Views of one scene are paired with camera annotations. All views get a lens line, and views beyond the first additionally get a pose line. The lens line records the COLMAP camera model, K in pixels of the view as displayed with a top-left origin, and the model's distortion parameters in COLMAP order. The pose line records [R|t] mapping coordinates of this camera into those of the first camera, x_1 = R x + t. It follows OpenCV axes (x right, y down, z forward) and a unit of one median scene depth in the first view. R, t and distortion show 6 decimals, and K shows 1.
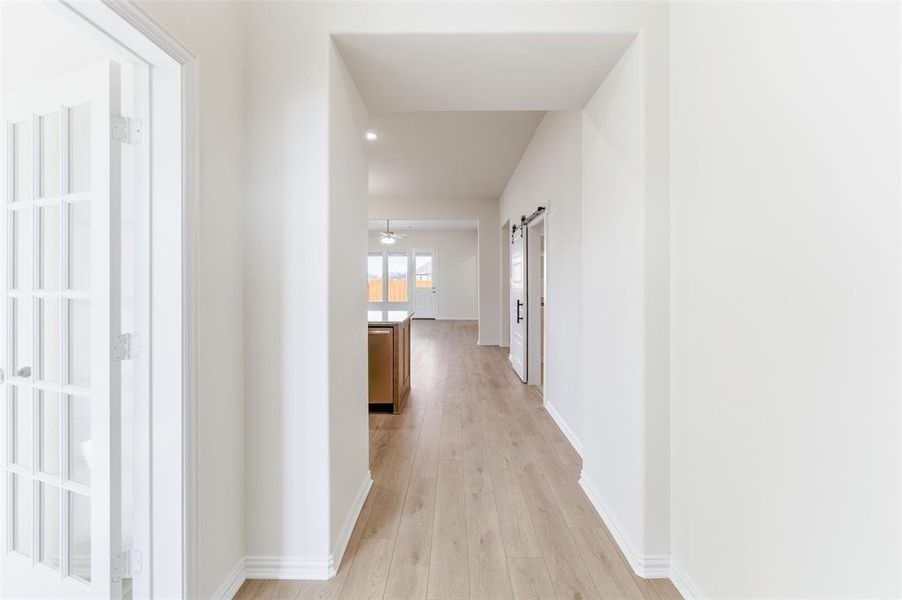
lens RADIAL K [[379.8, 0, 453.8], [0, 379.8, 284.6], [0, 0, 1]] dist [-0.000840, -0.000001]
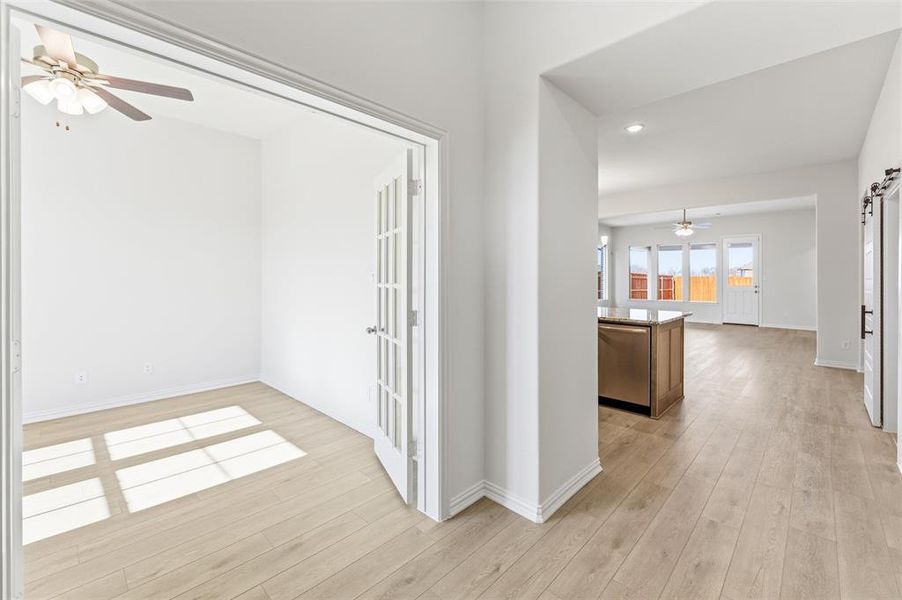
lens RADIAL K [[379.8, 0, 453.8], [0, 379.8, 284.6], [0, 0, 1]] dist [-0.000840, -0.000001]
pose [[0.724245, 0.012458, -0.689430, 0.224125], [-0.006513, 0.999916, 0.011226, -0.001858], [0.689512, -0.003640, 0.724265, -0.047211]]
